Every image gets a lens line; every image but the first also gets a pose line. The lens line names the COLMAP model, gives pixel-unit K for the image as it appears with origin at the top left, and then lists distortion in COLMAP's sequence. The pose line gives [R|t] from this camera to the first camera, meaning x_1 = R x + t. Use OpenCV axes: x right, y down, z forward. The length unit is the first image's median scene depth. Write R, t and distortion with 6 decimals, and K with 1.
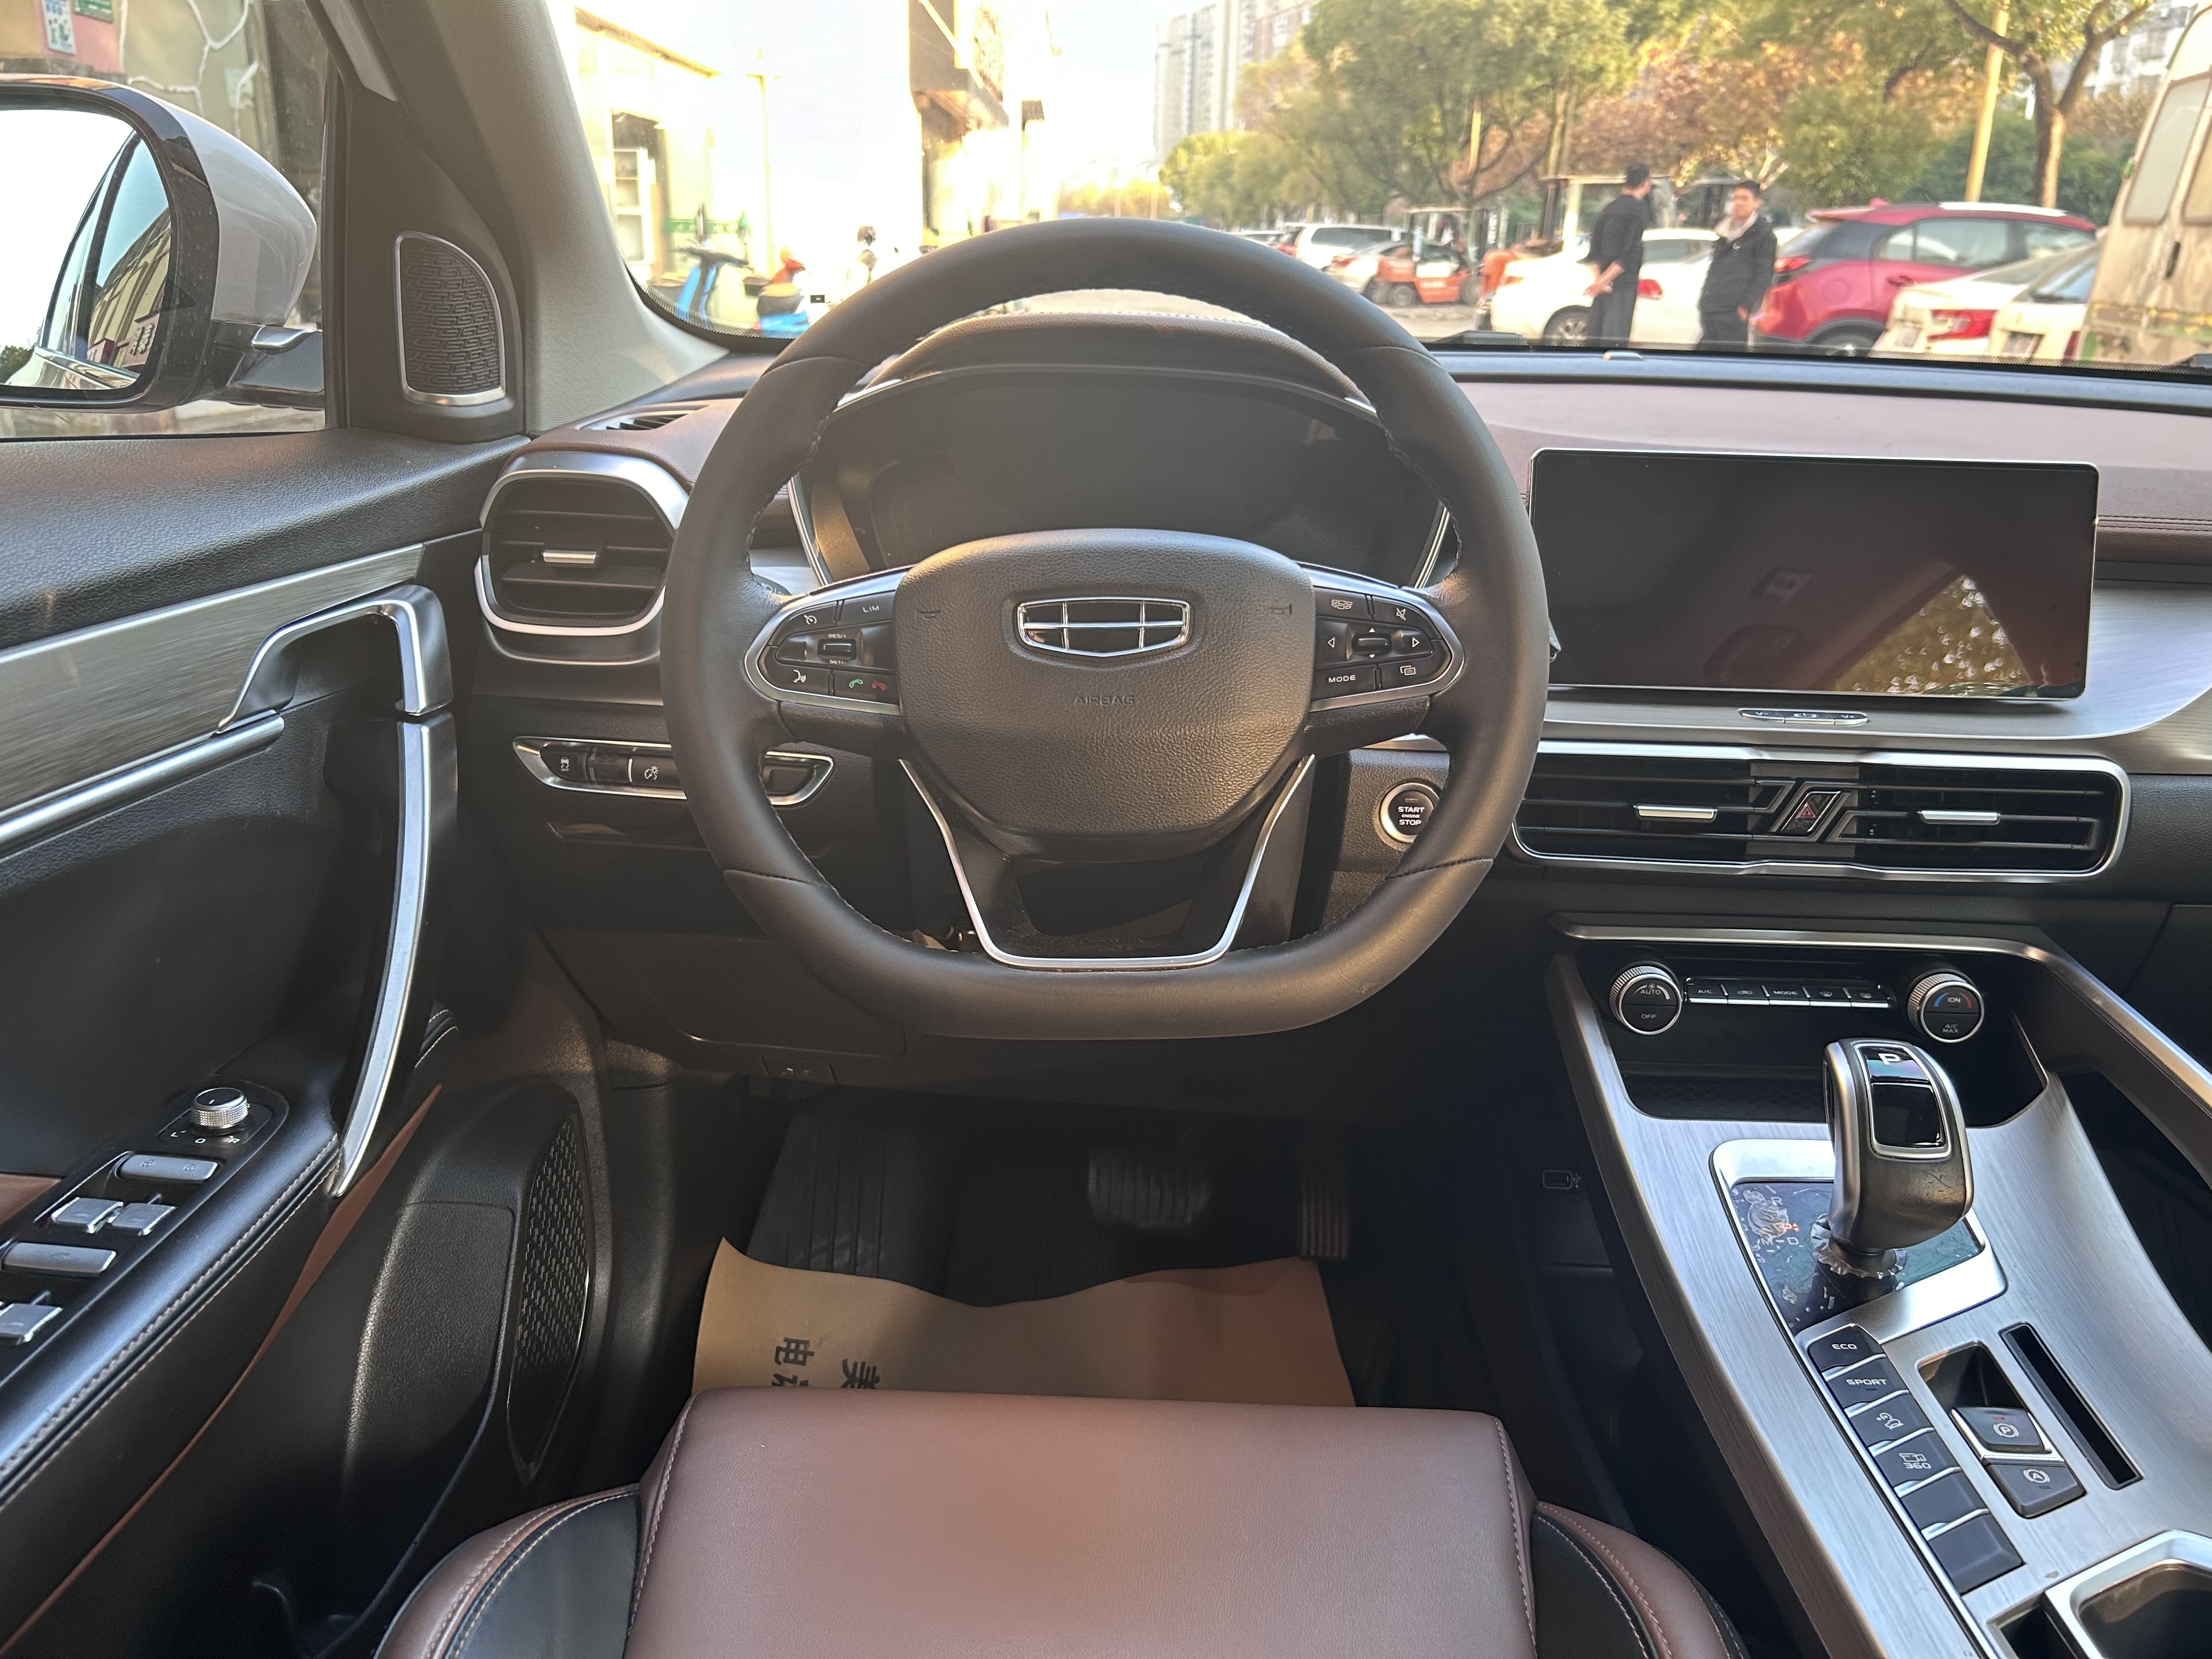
lens RADIAL K [[1683.5, 0, 1114.0], [0, 1683.5, 828.4], [0, 0, 1]] dist [0.043008, -0.049916]
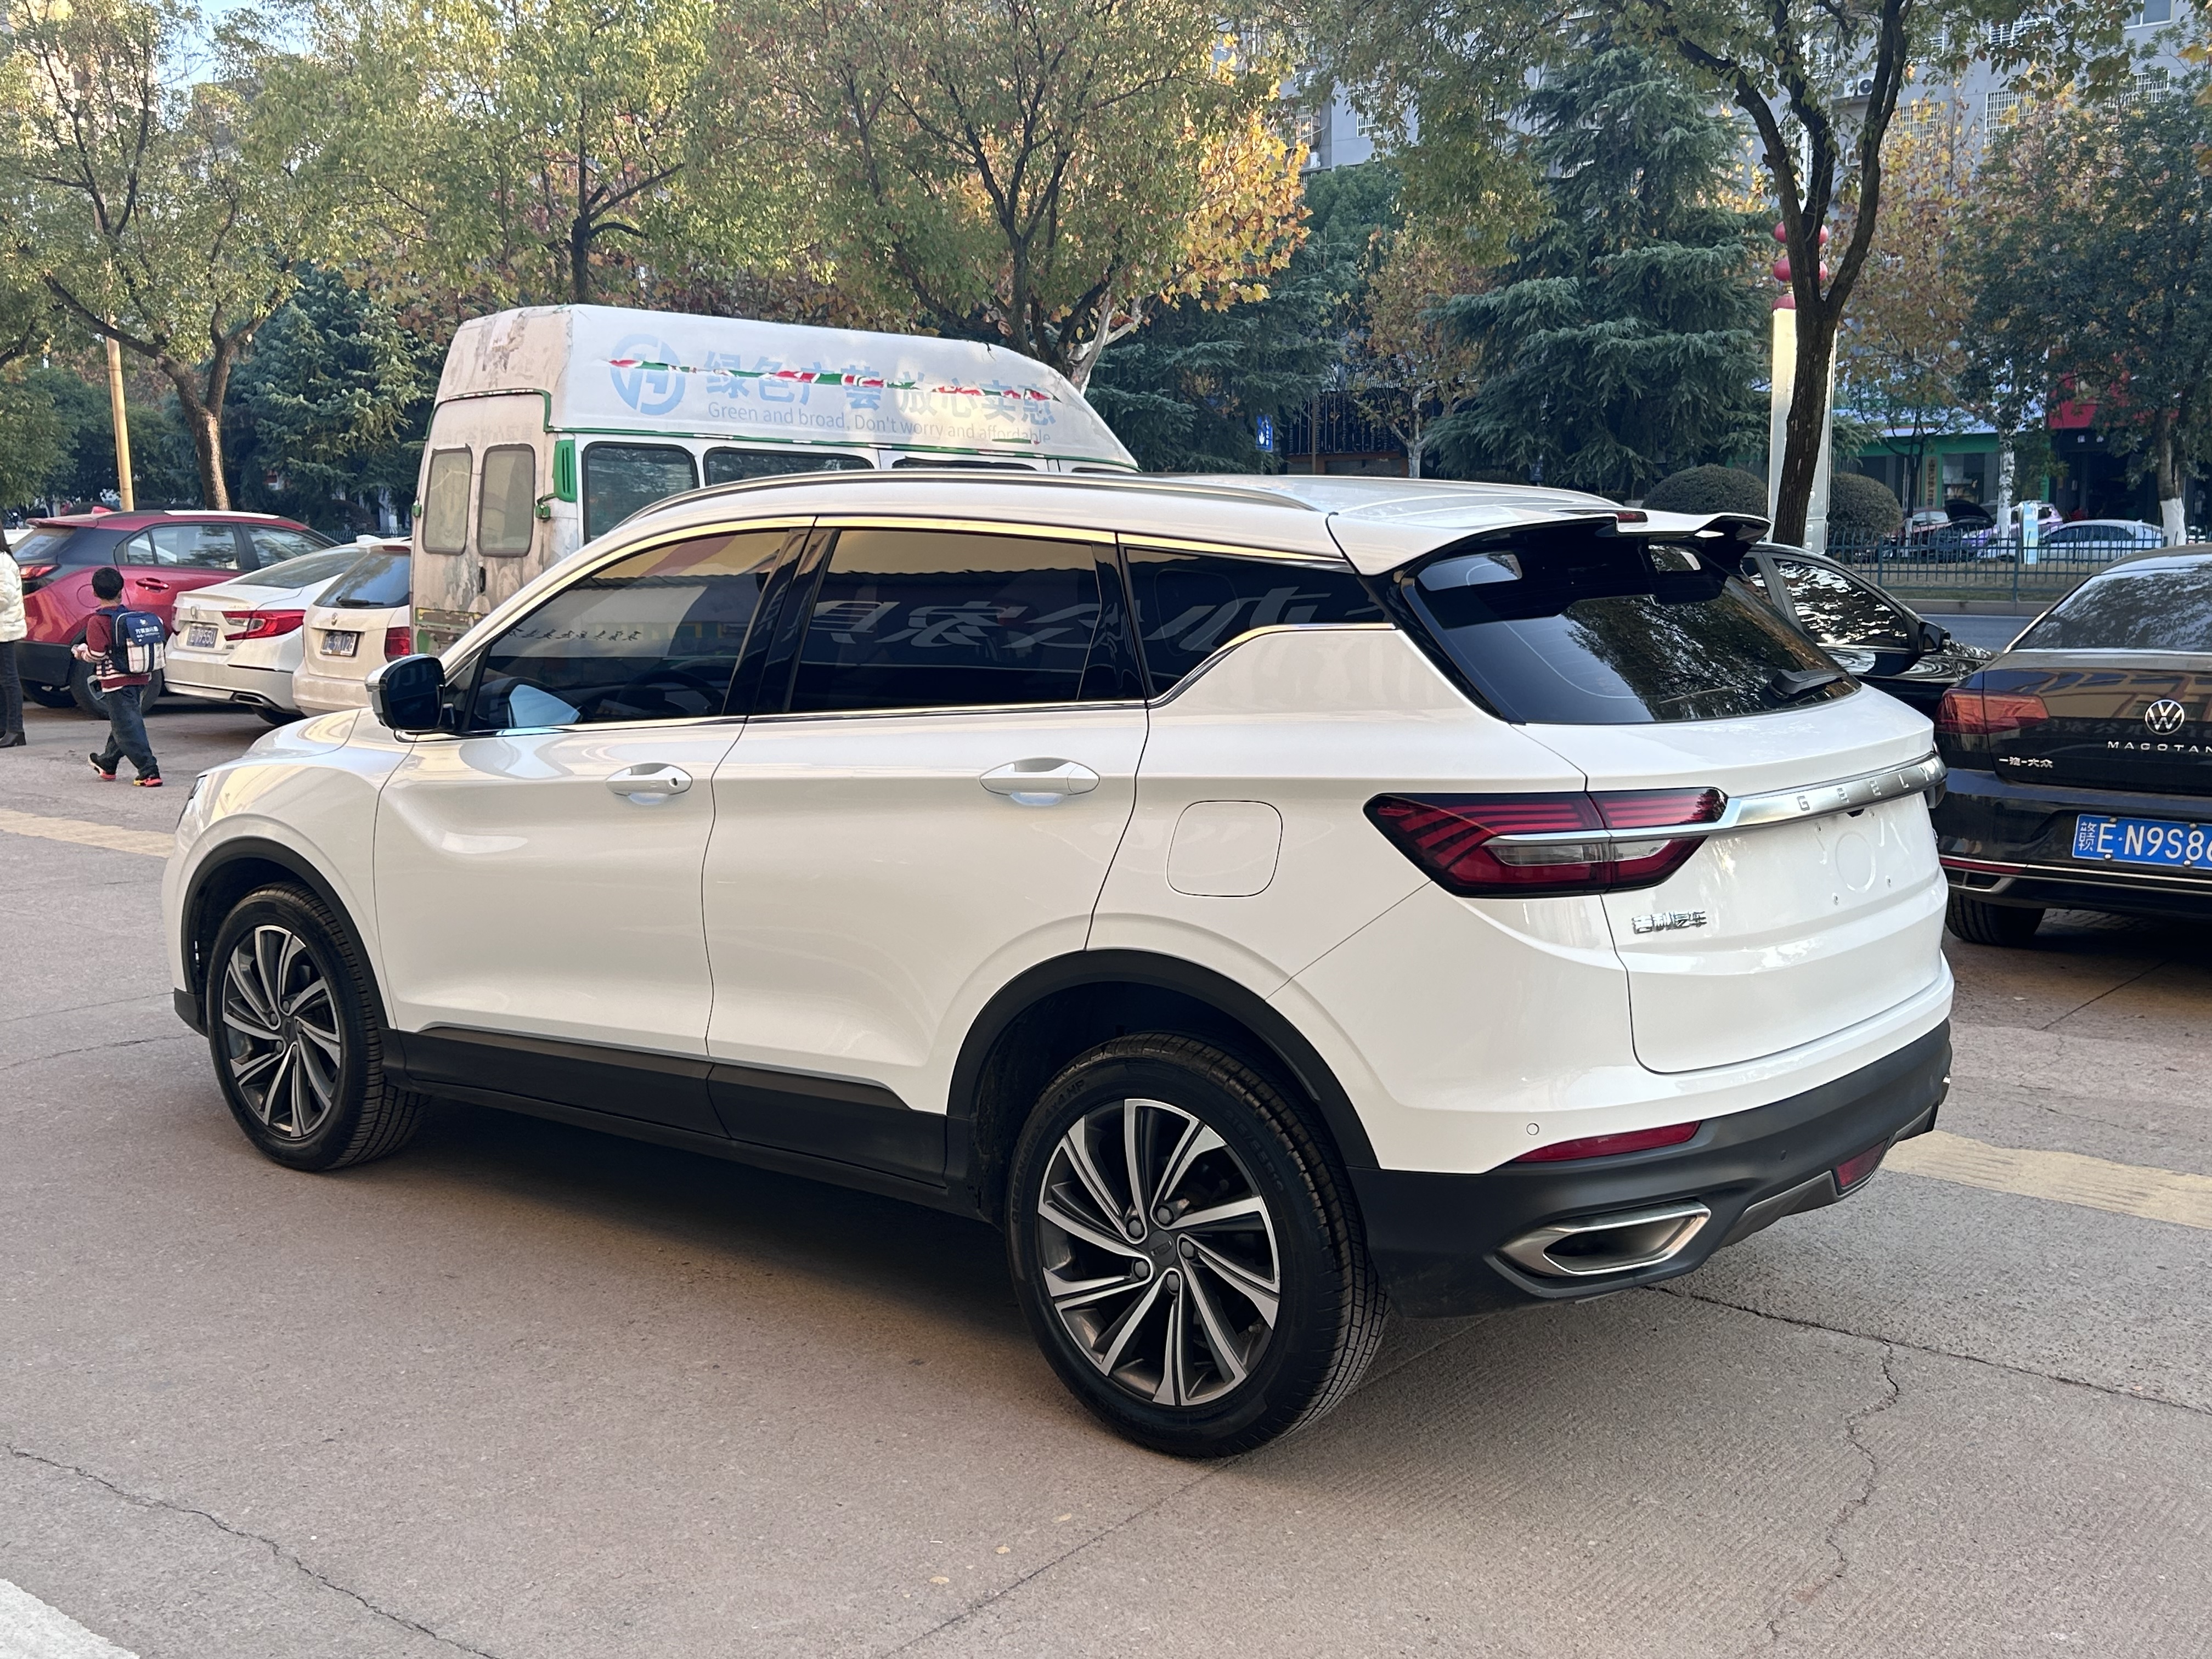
lens RADIAL K [[2262.7, 0, 1106.0], [0, 2262.7, 829.5], [0, 0, 1]] dist [0.108669, -0.262584]
pose [[0.613122, -0.134545, 0.778447, -0.309657], [0.276160, 0.959724, -0.051633, 0.056319], [-0.740147, 0.246633, 0.625584, -0.282154]]
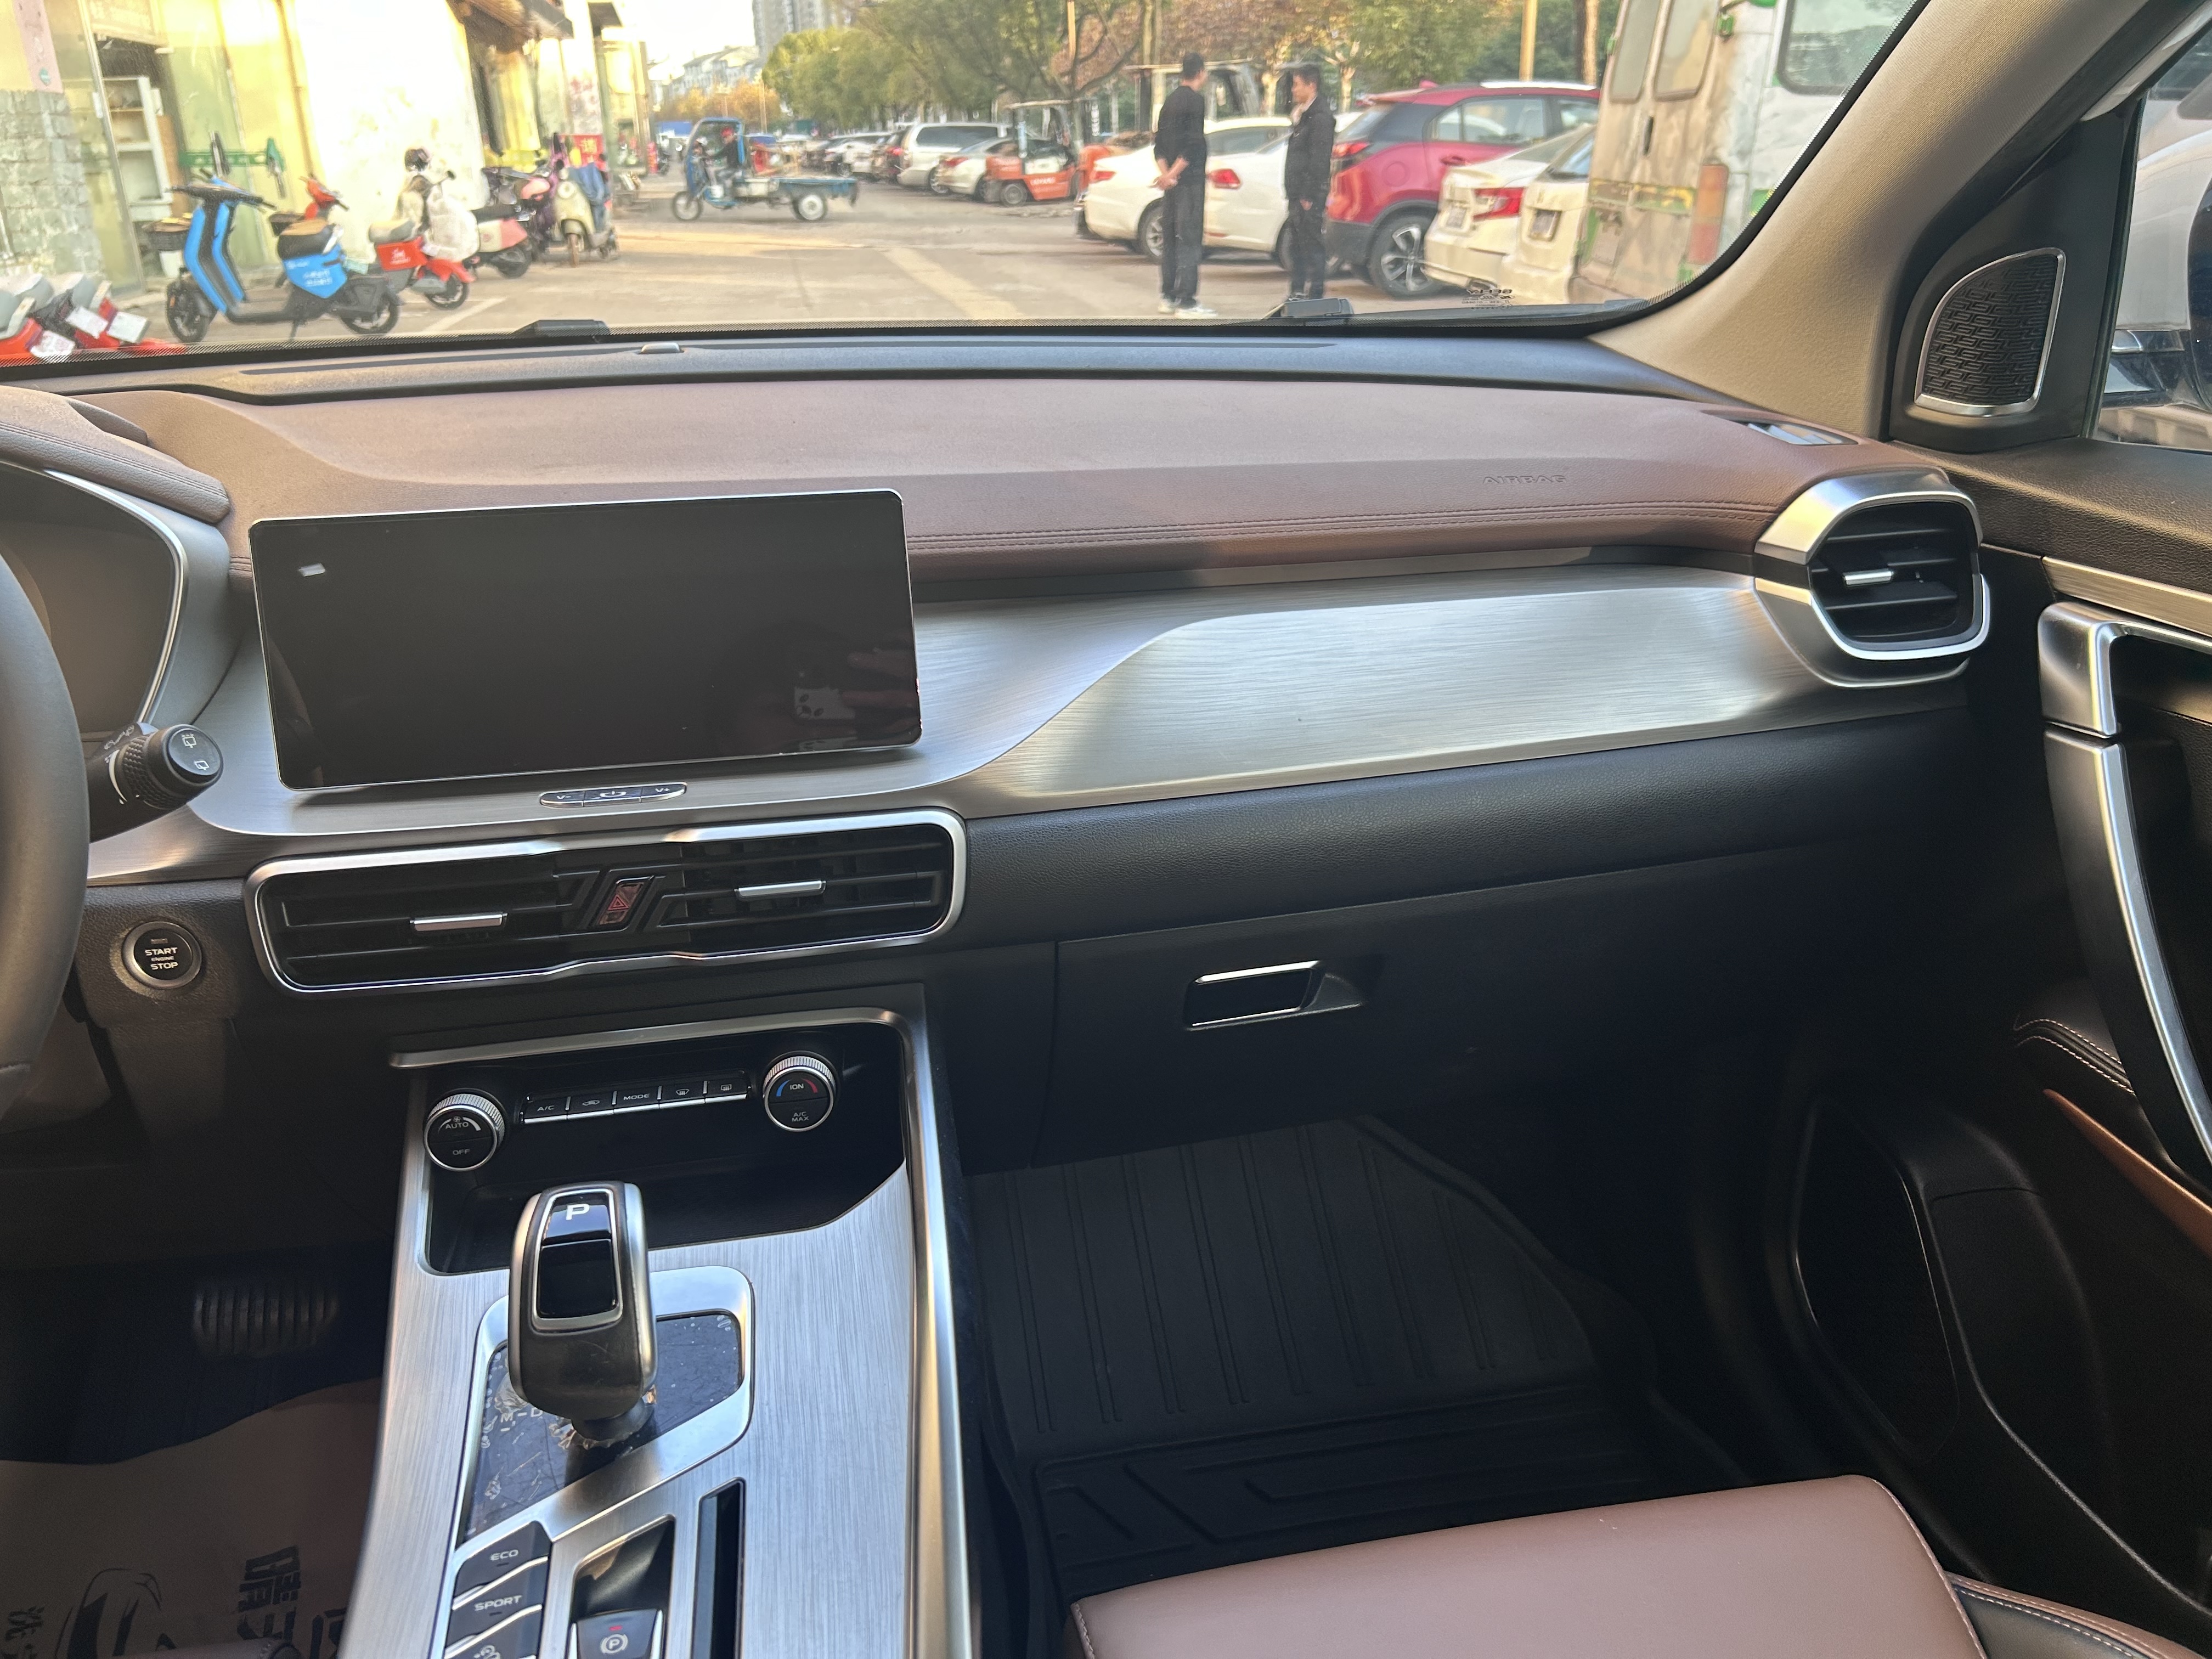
lens RADIAL K [[1682.0, 0, 1103.7], [0, 1682.0, 835.5], [0, 0, 1]] dist [0.045046, -0.057751]
pose [[0.978907, -0.116568, 0.167789, 0.038755], [0.106983, 0.992127, 0.065101, -0.005698], [-0.174056, -0.045777, 0.983671, 0.005426]]
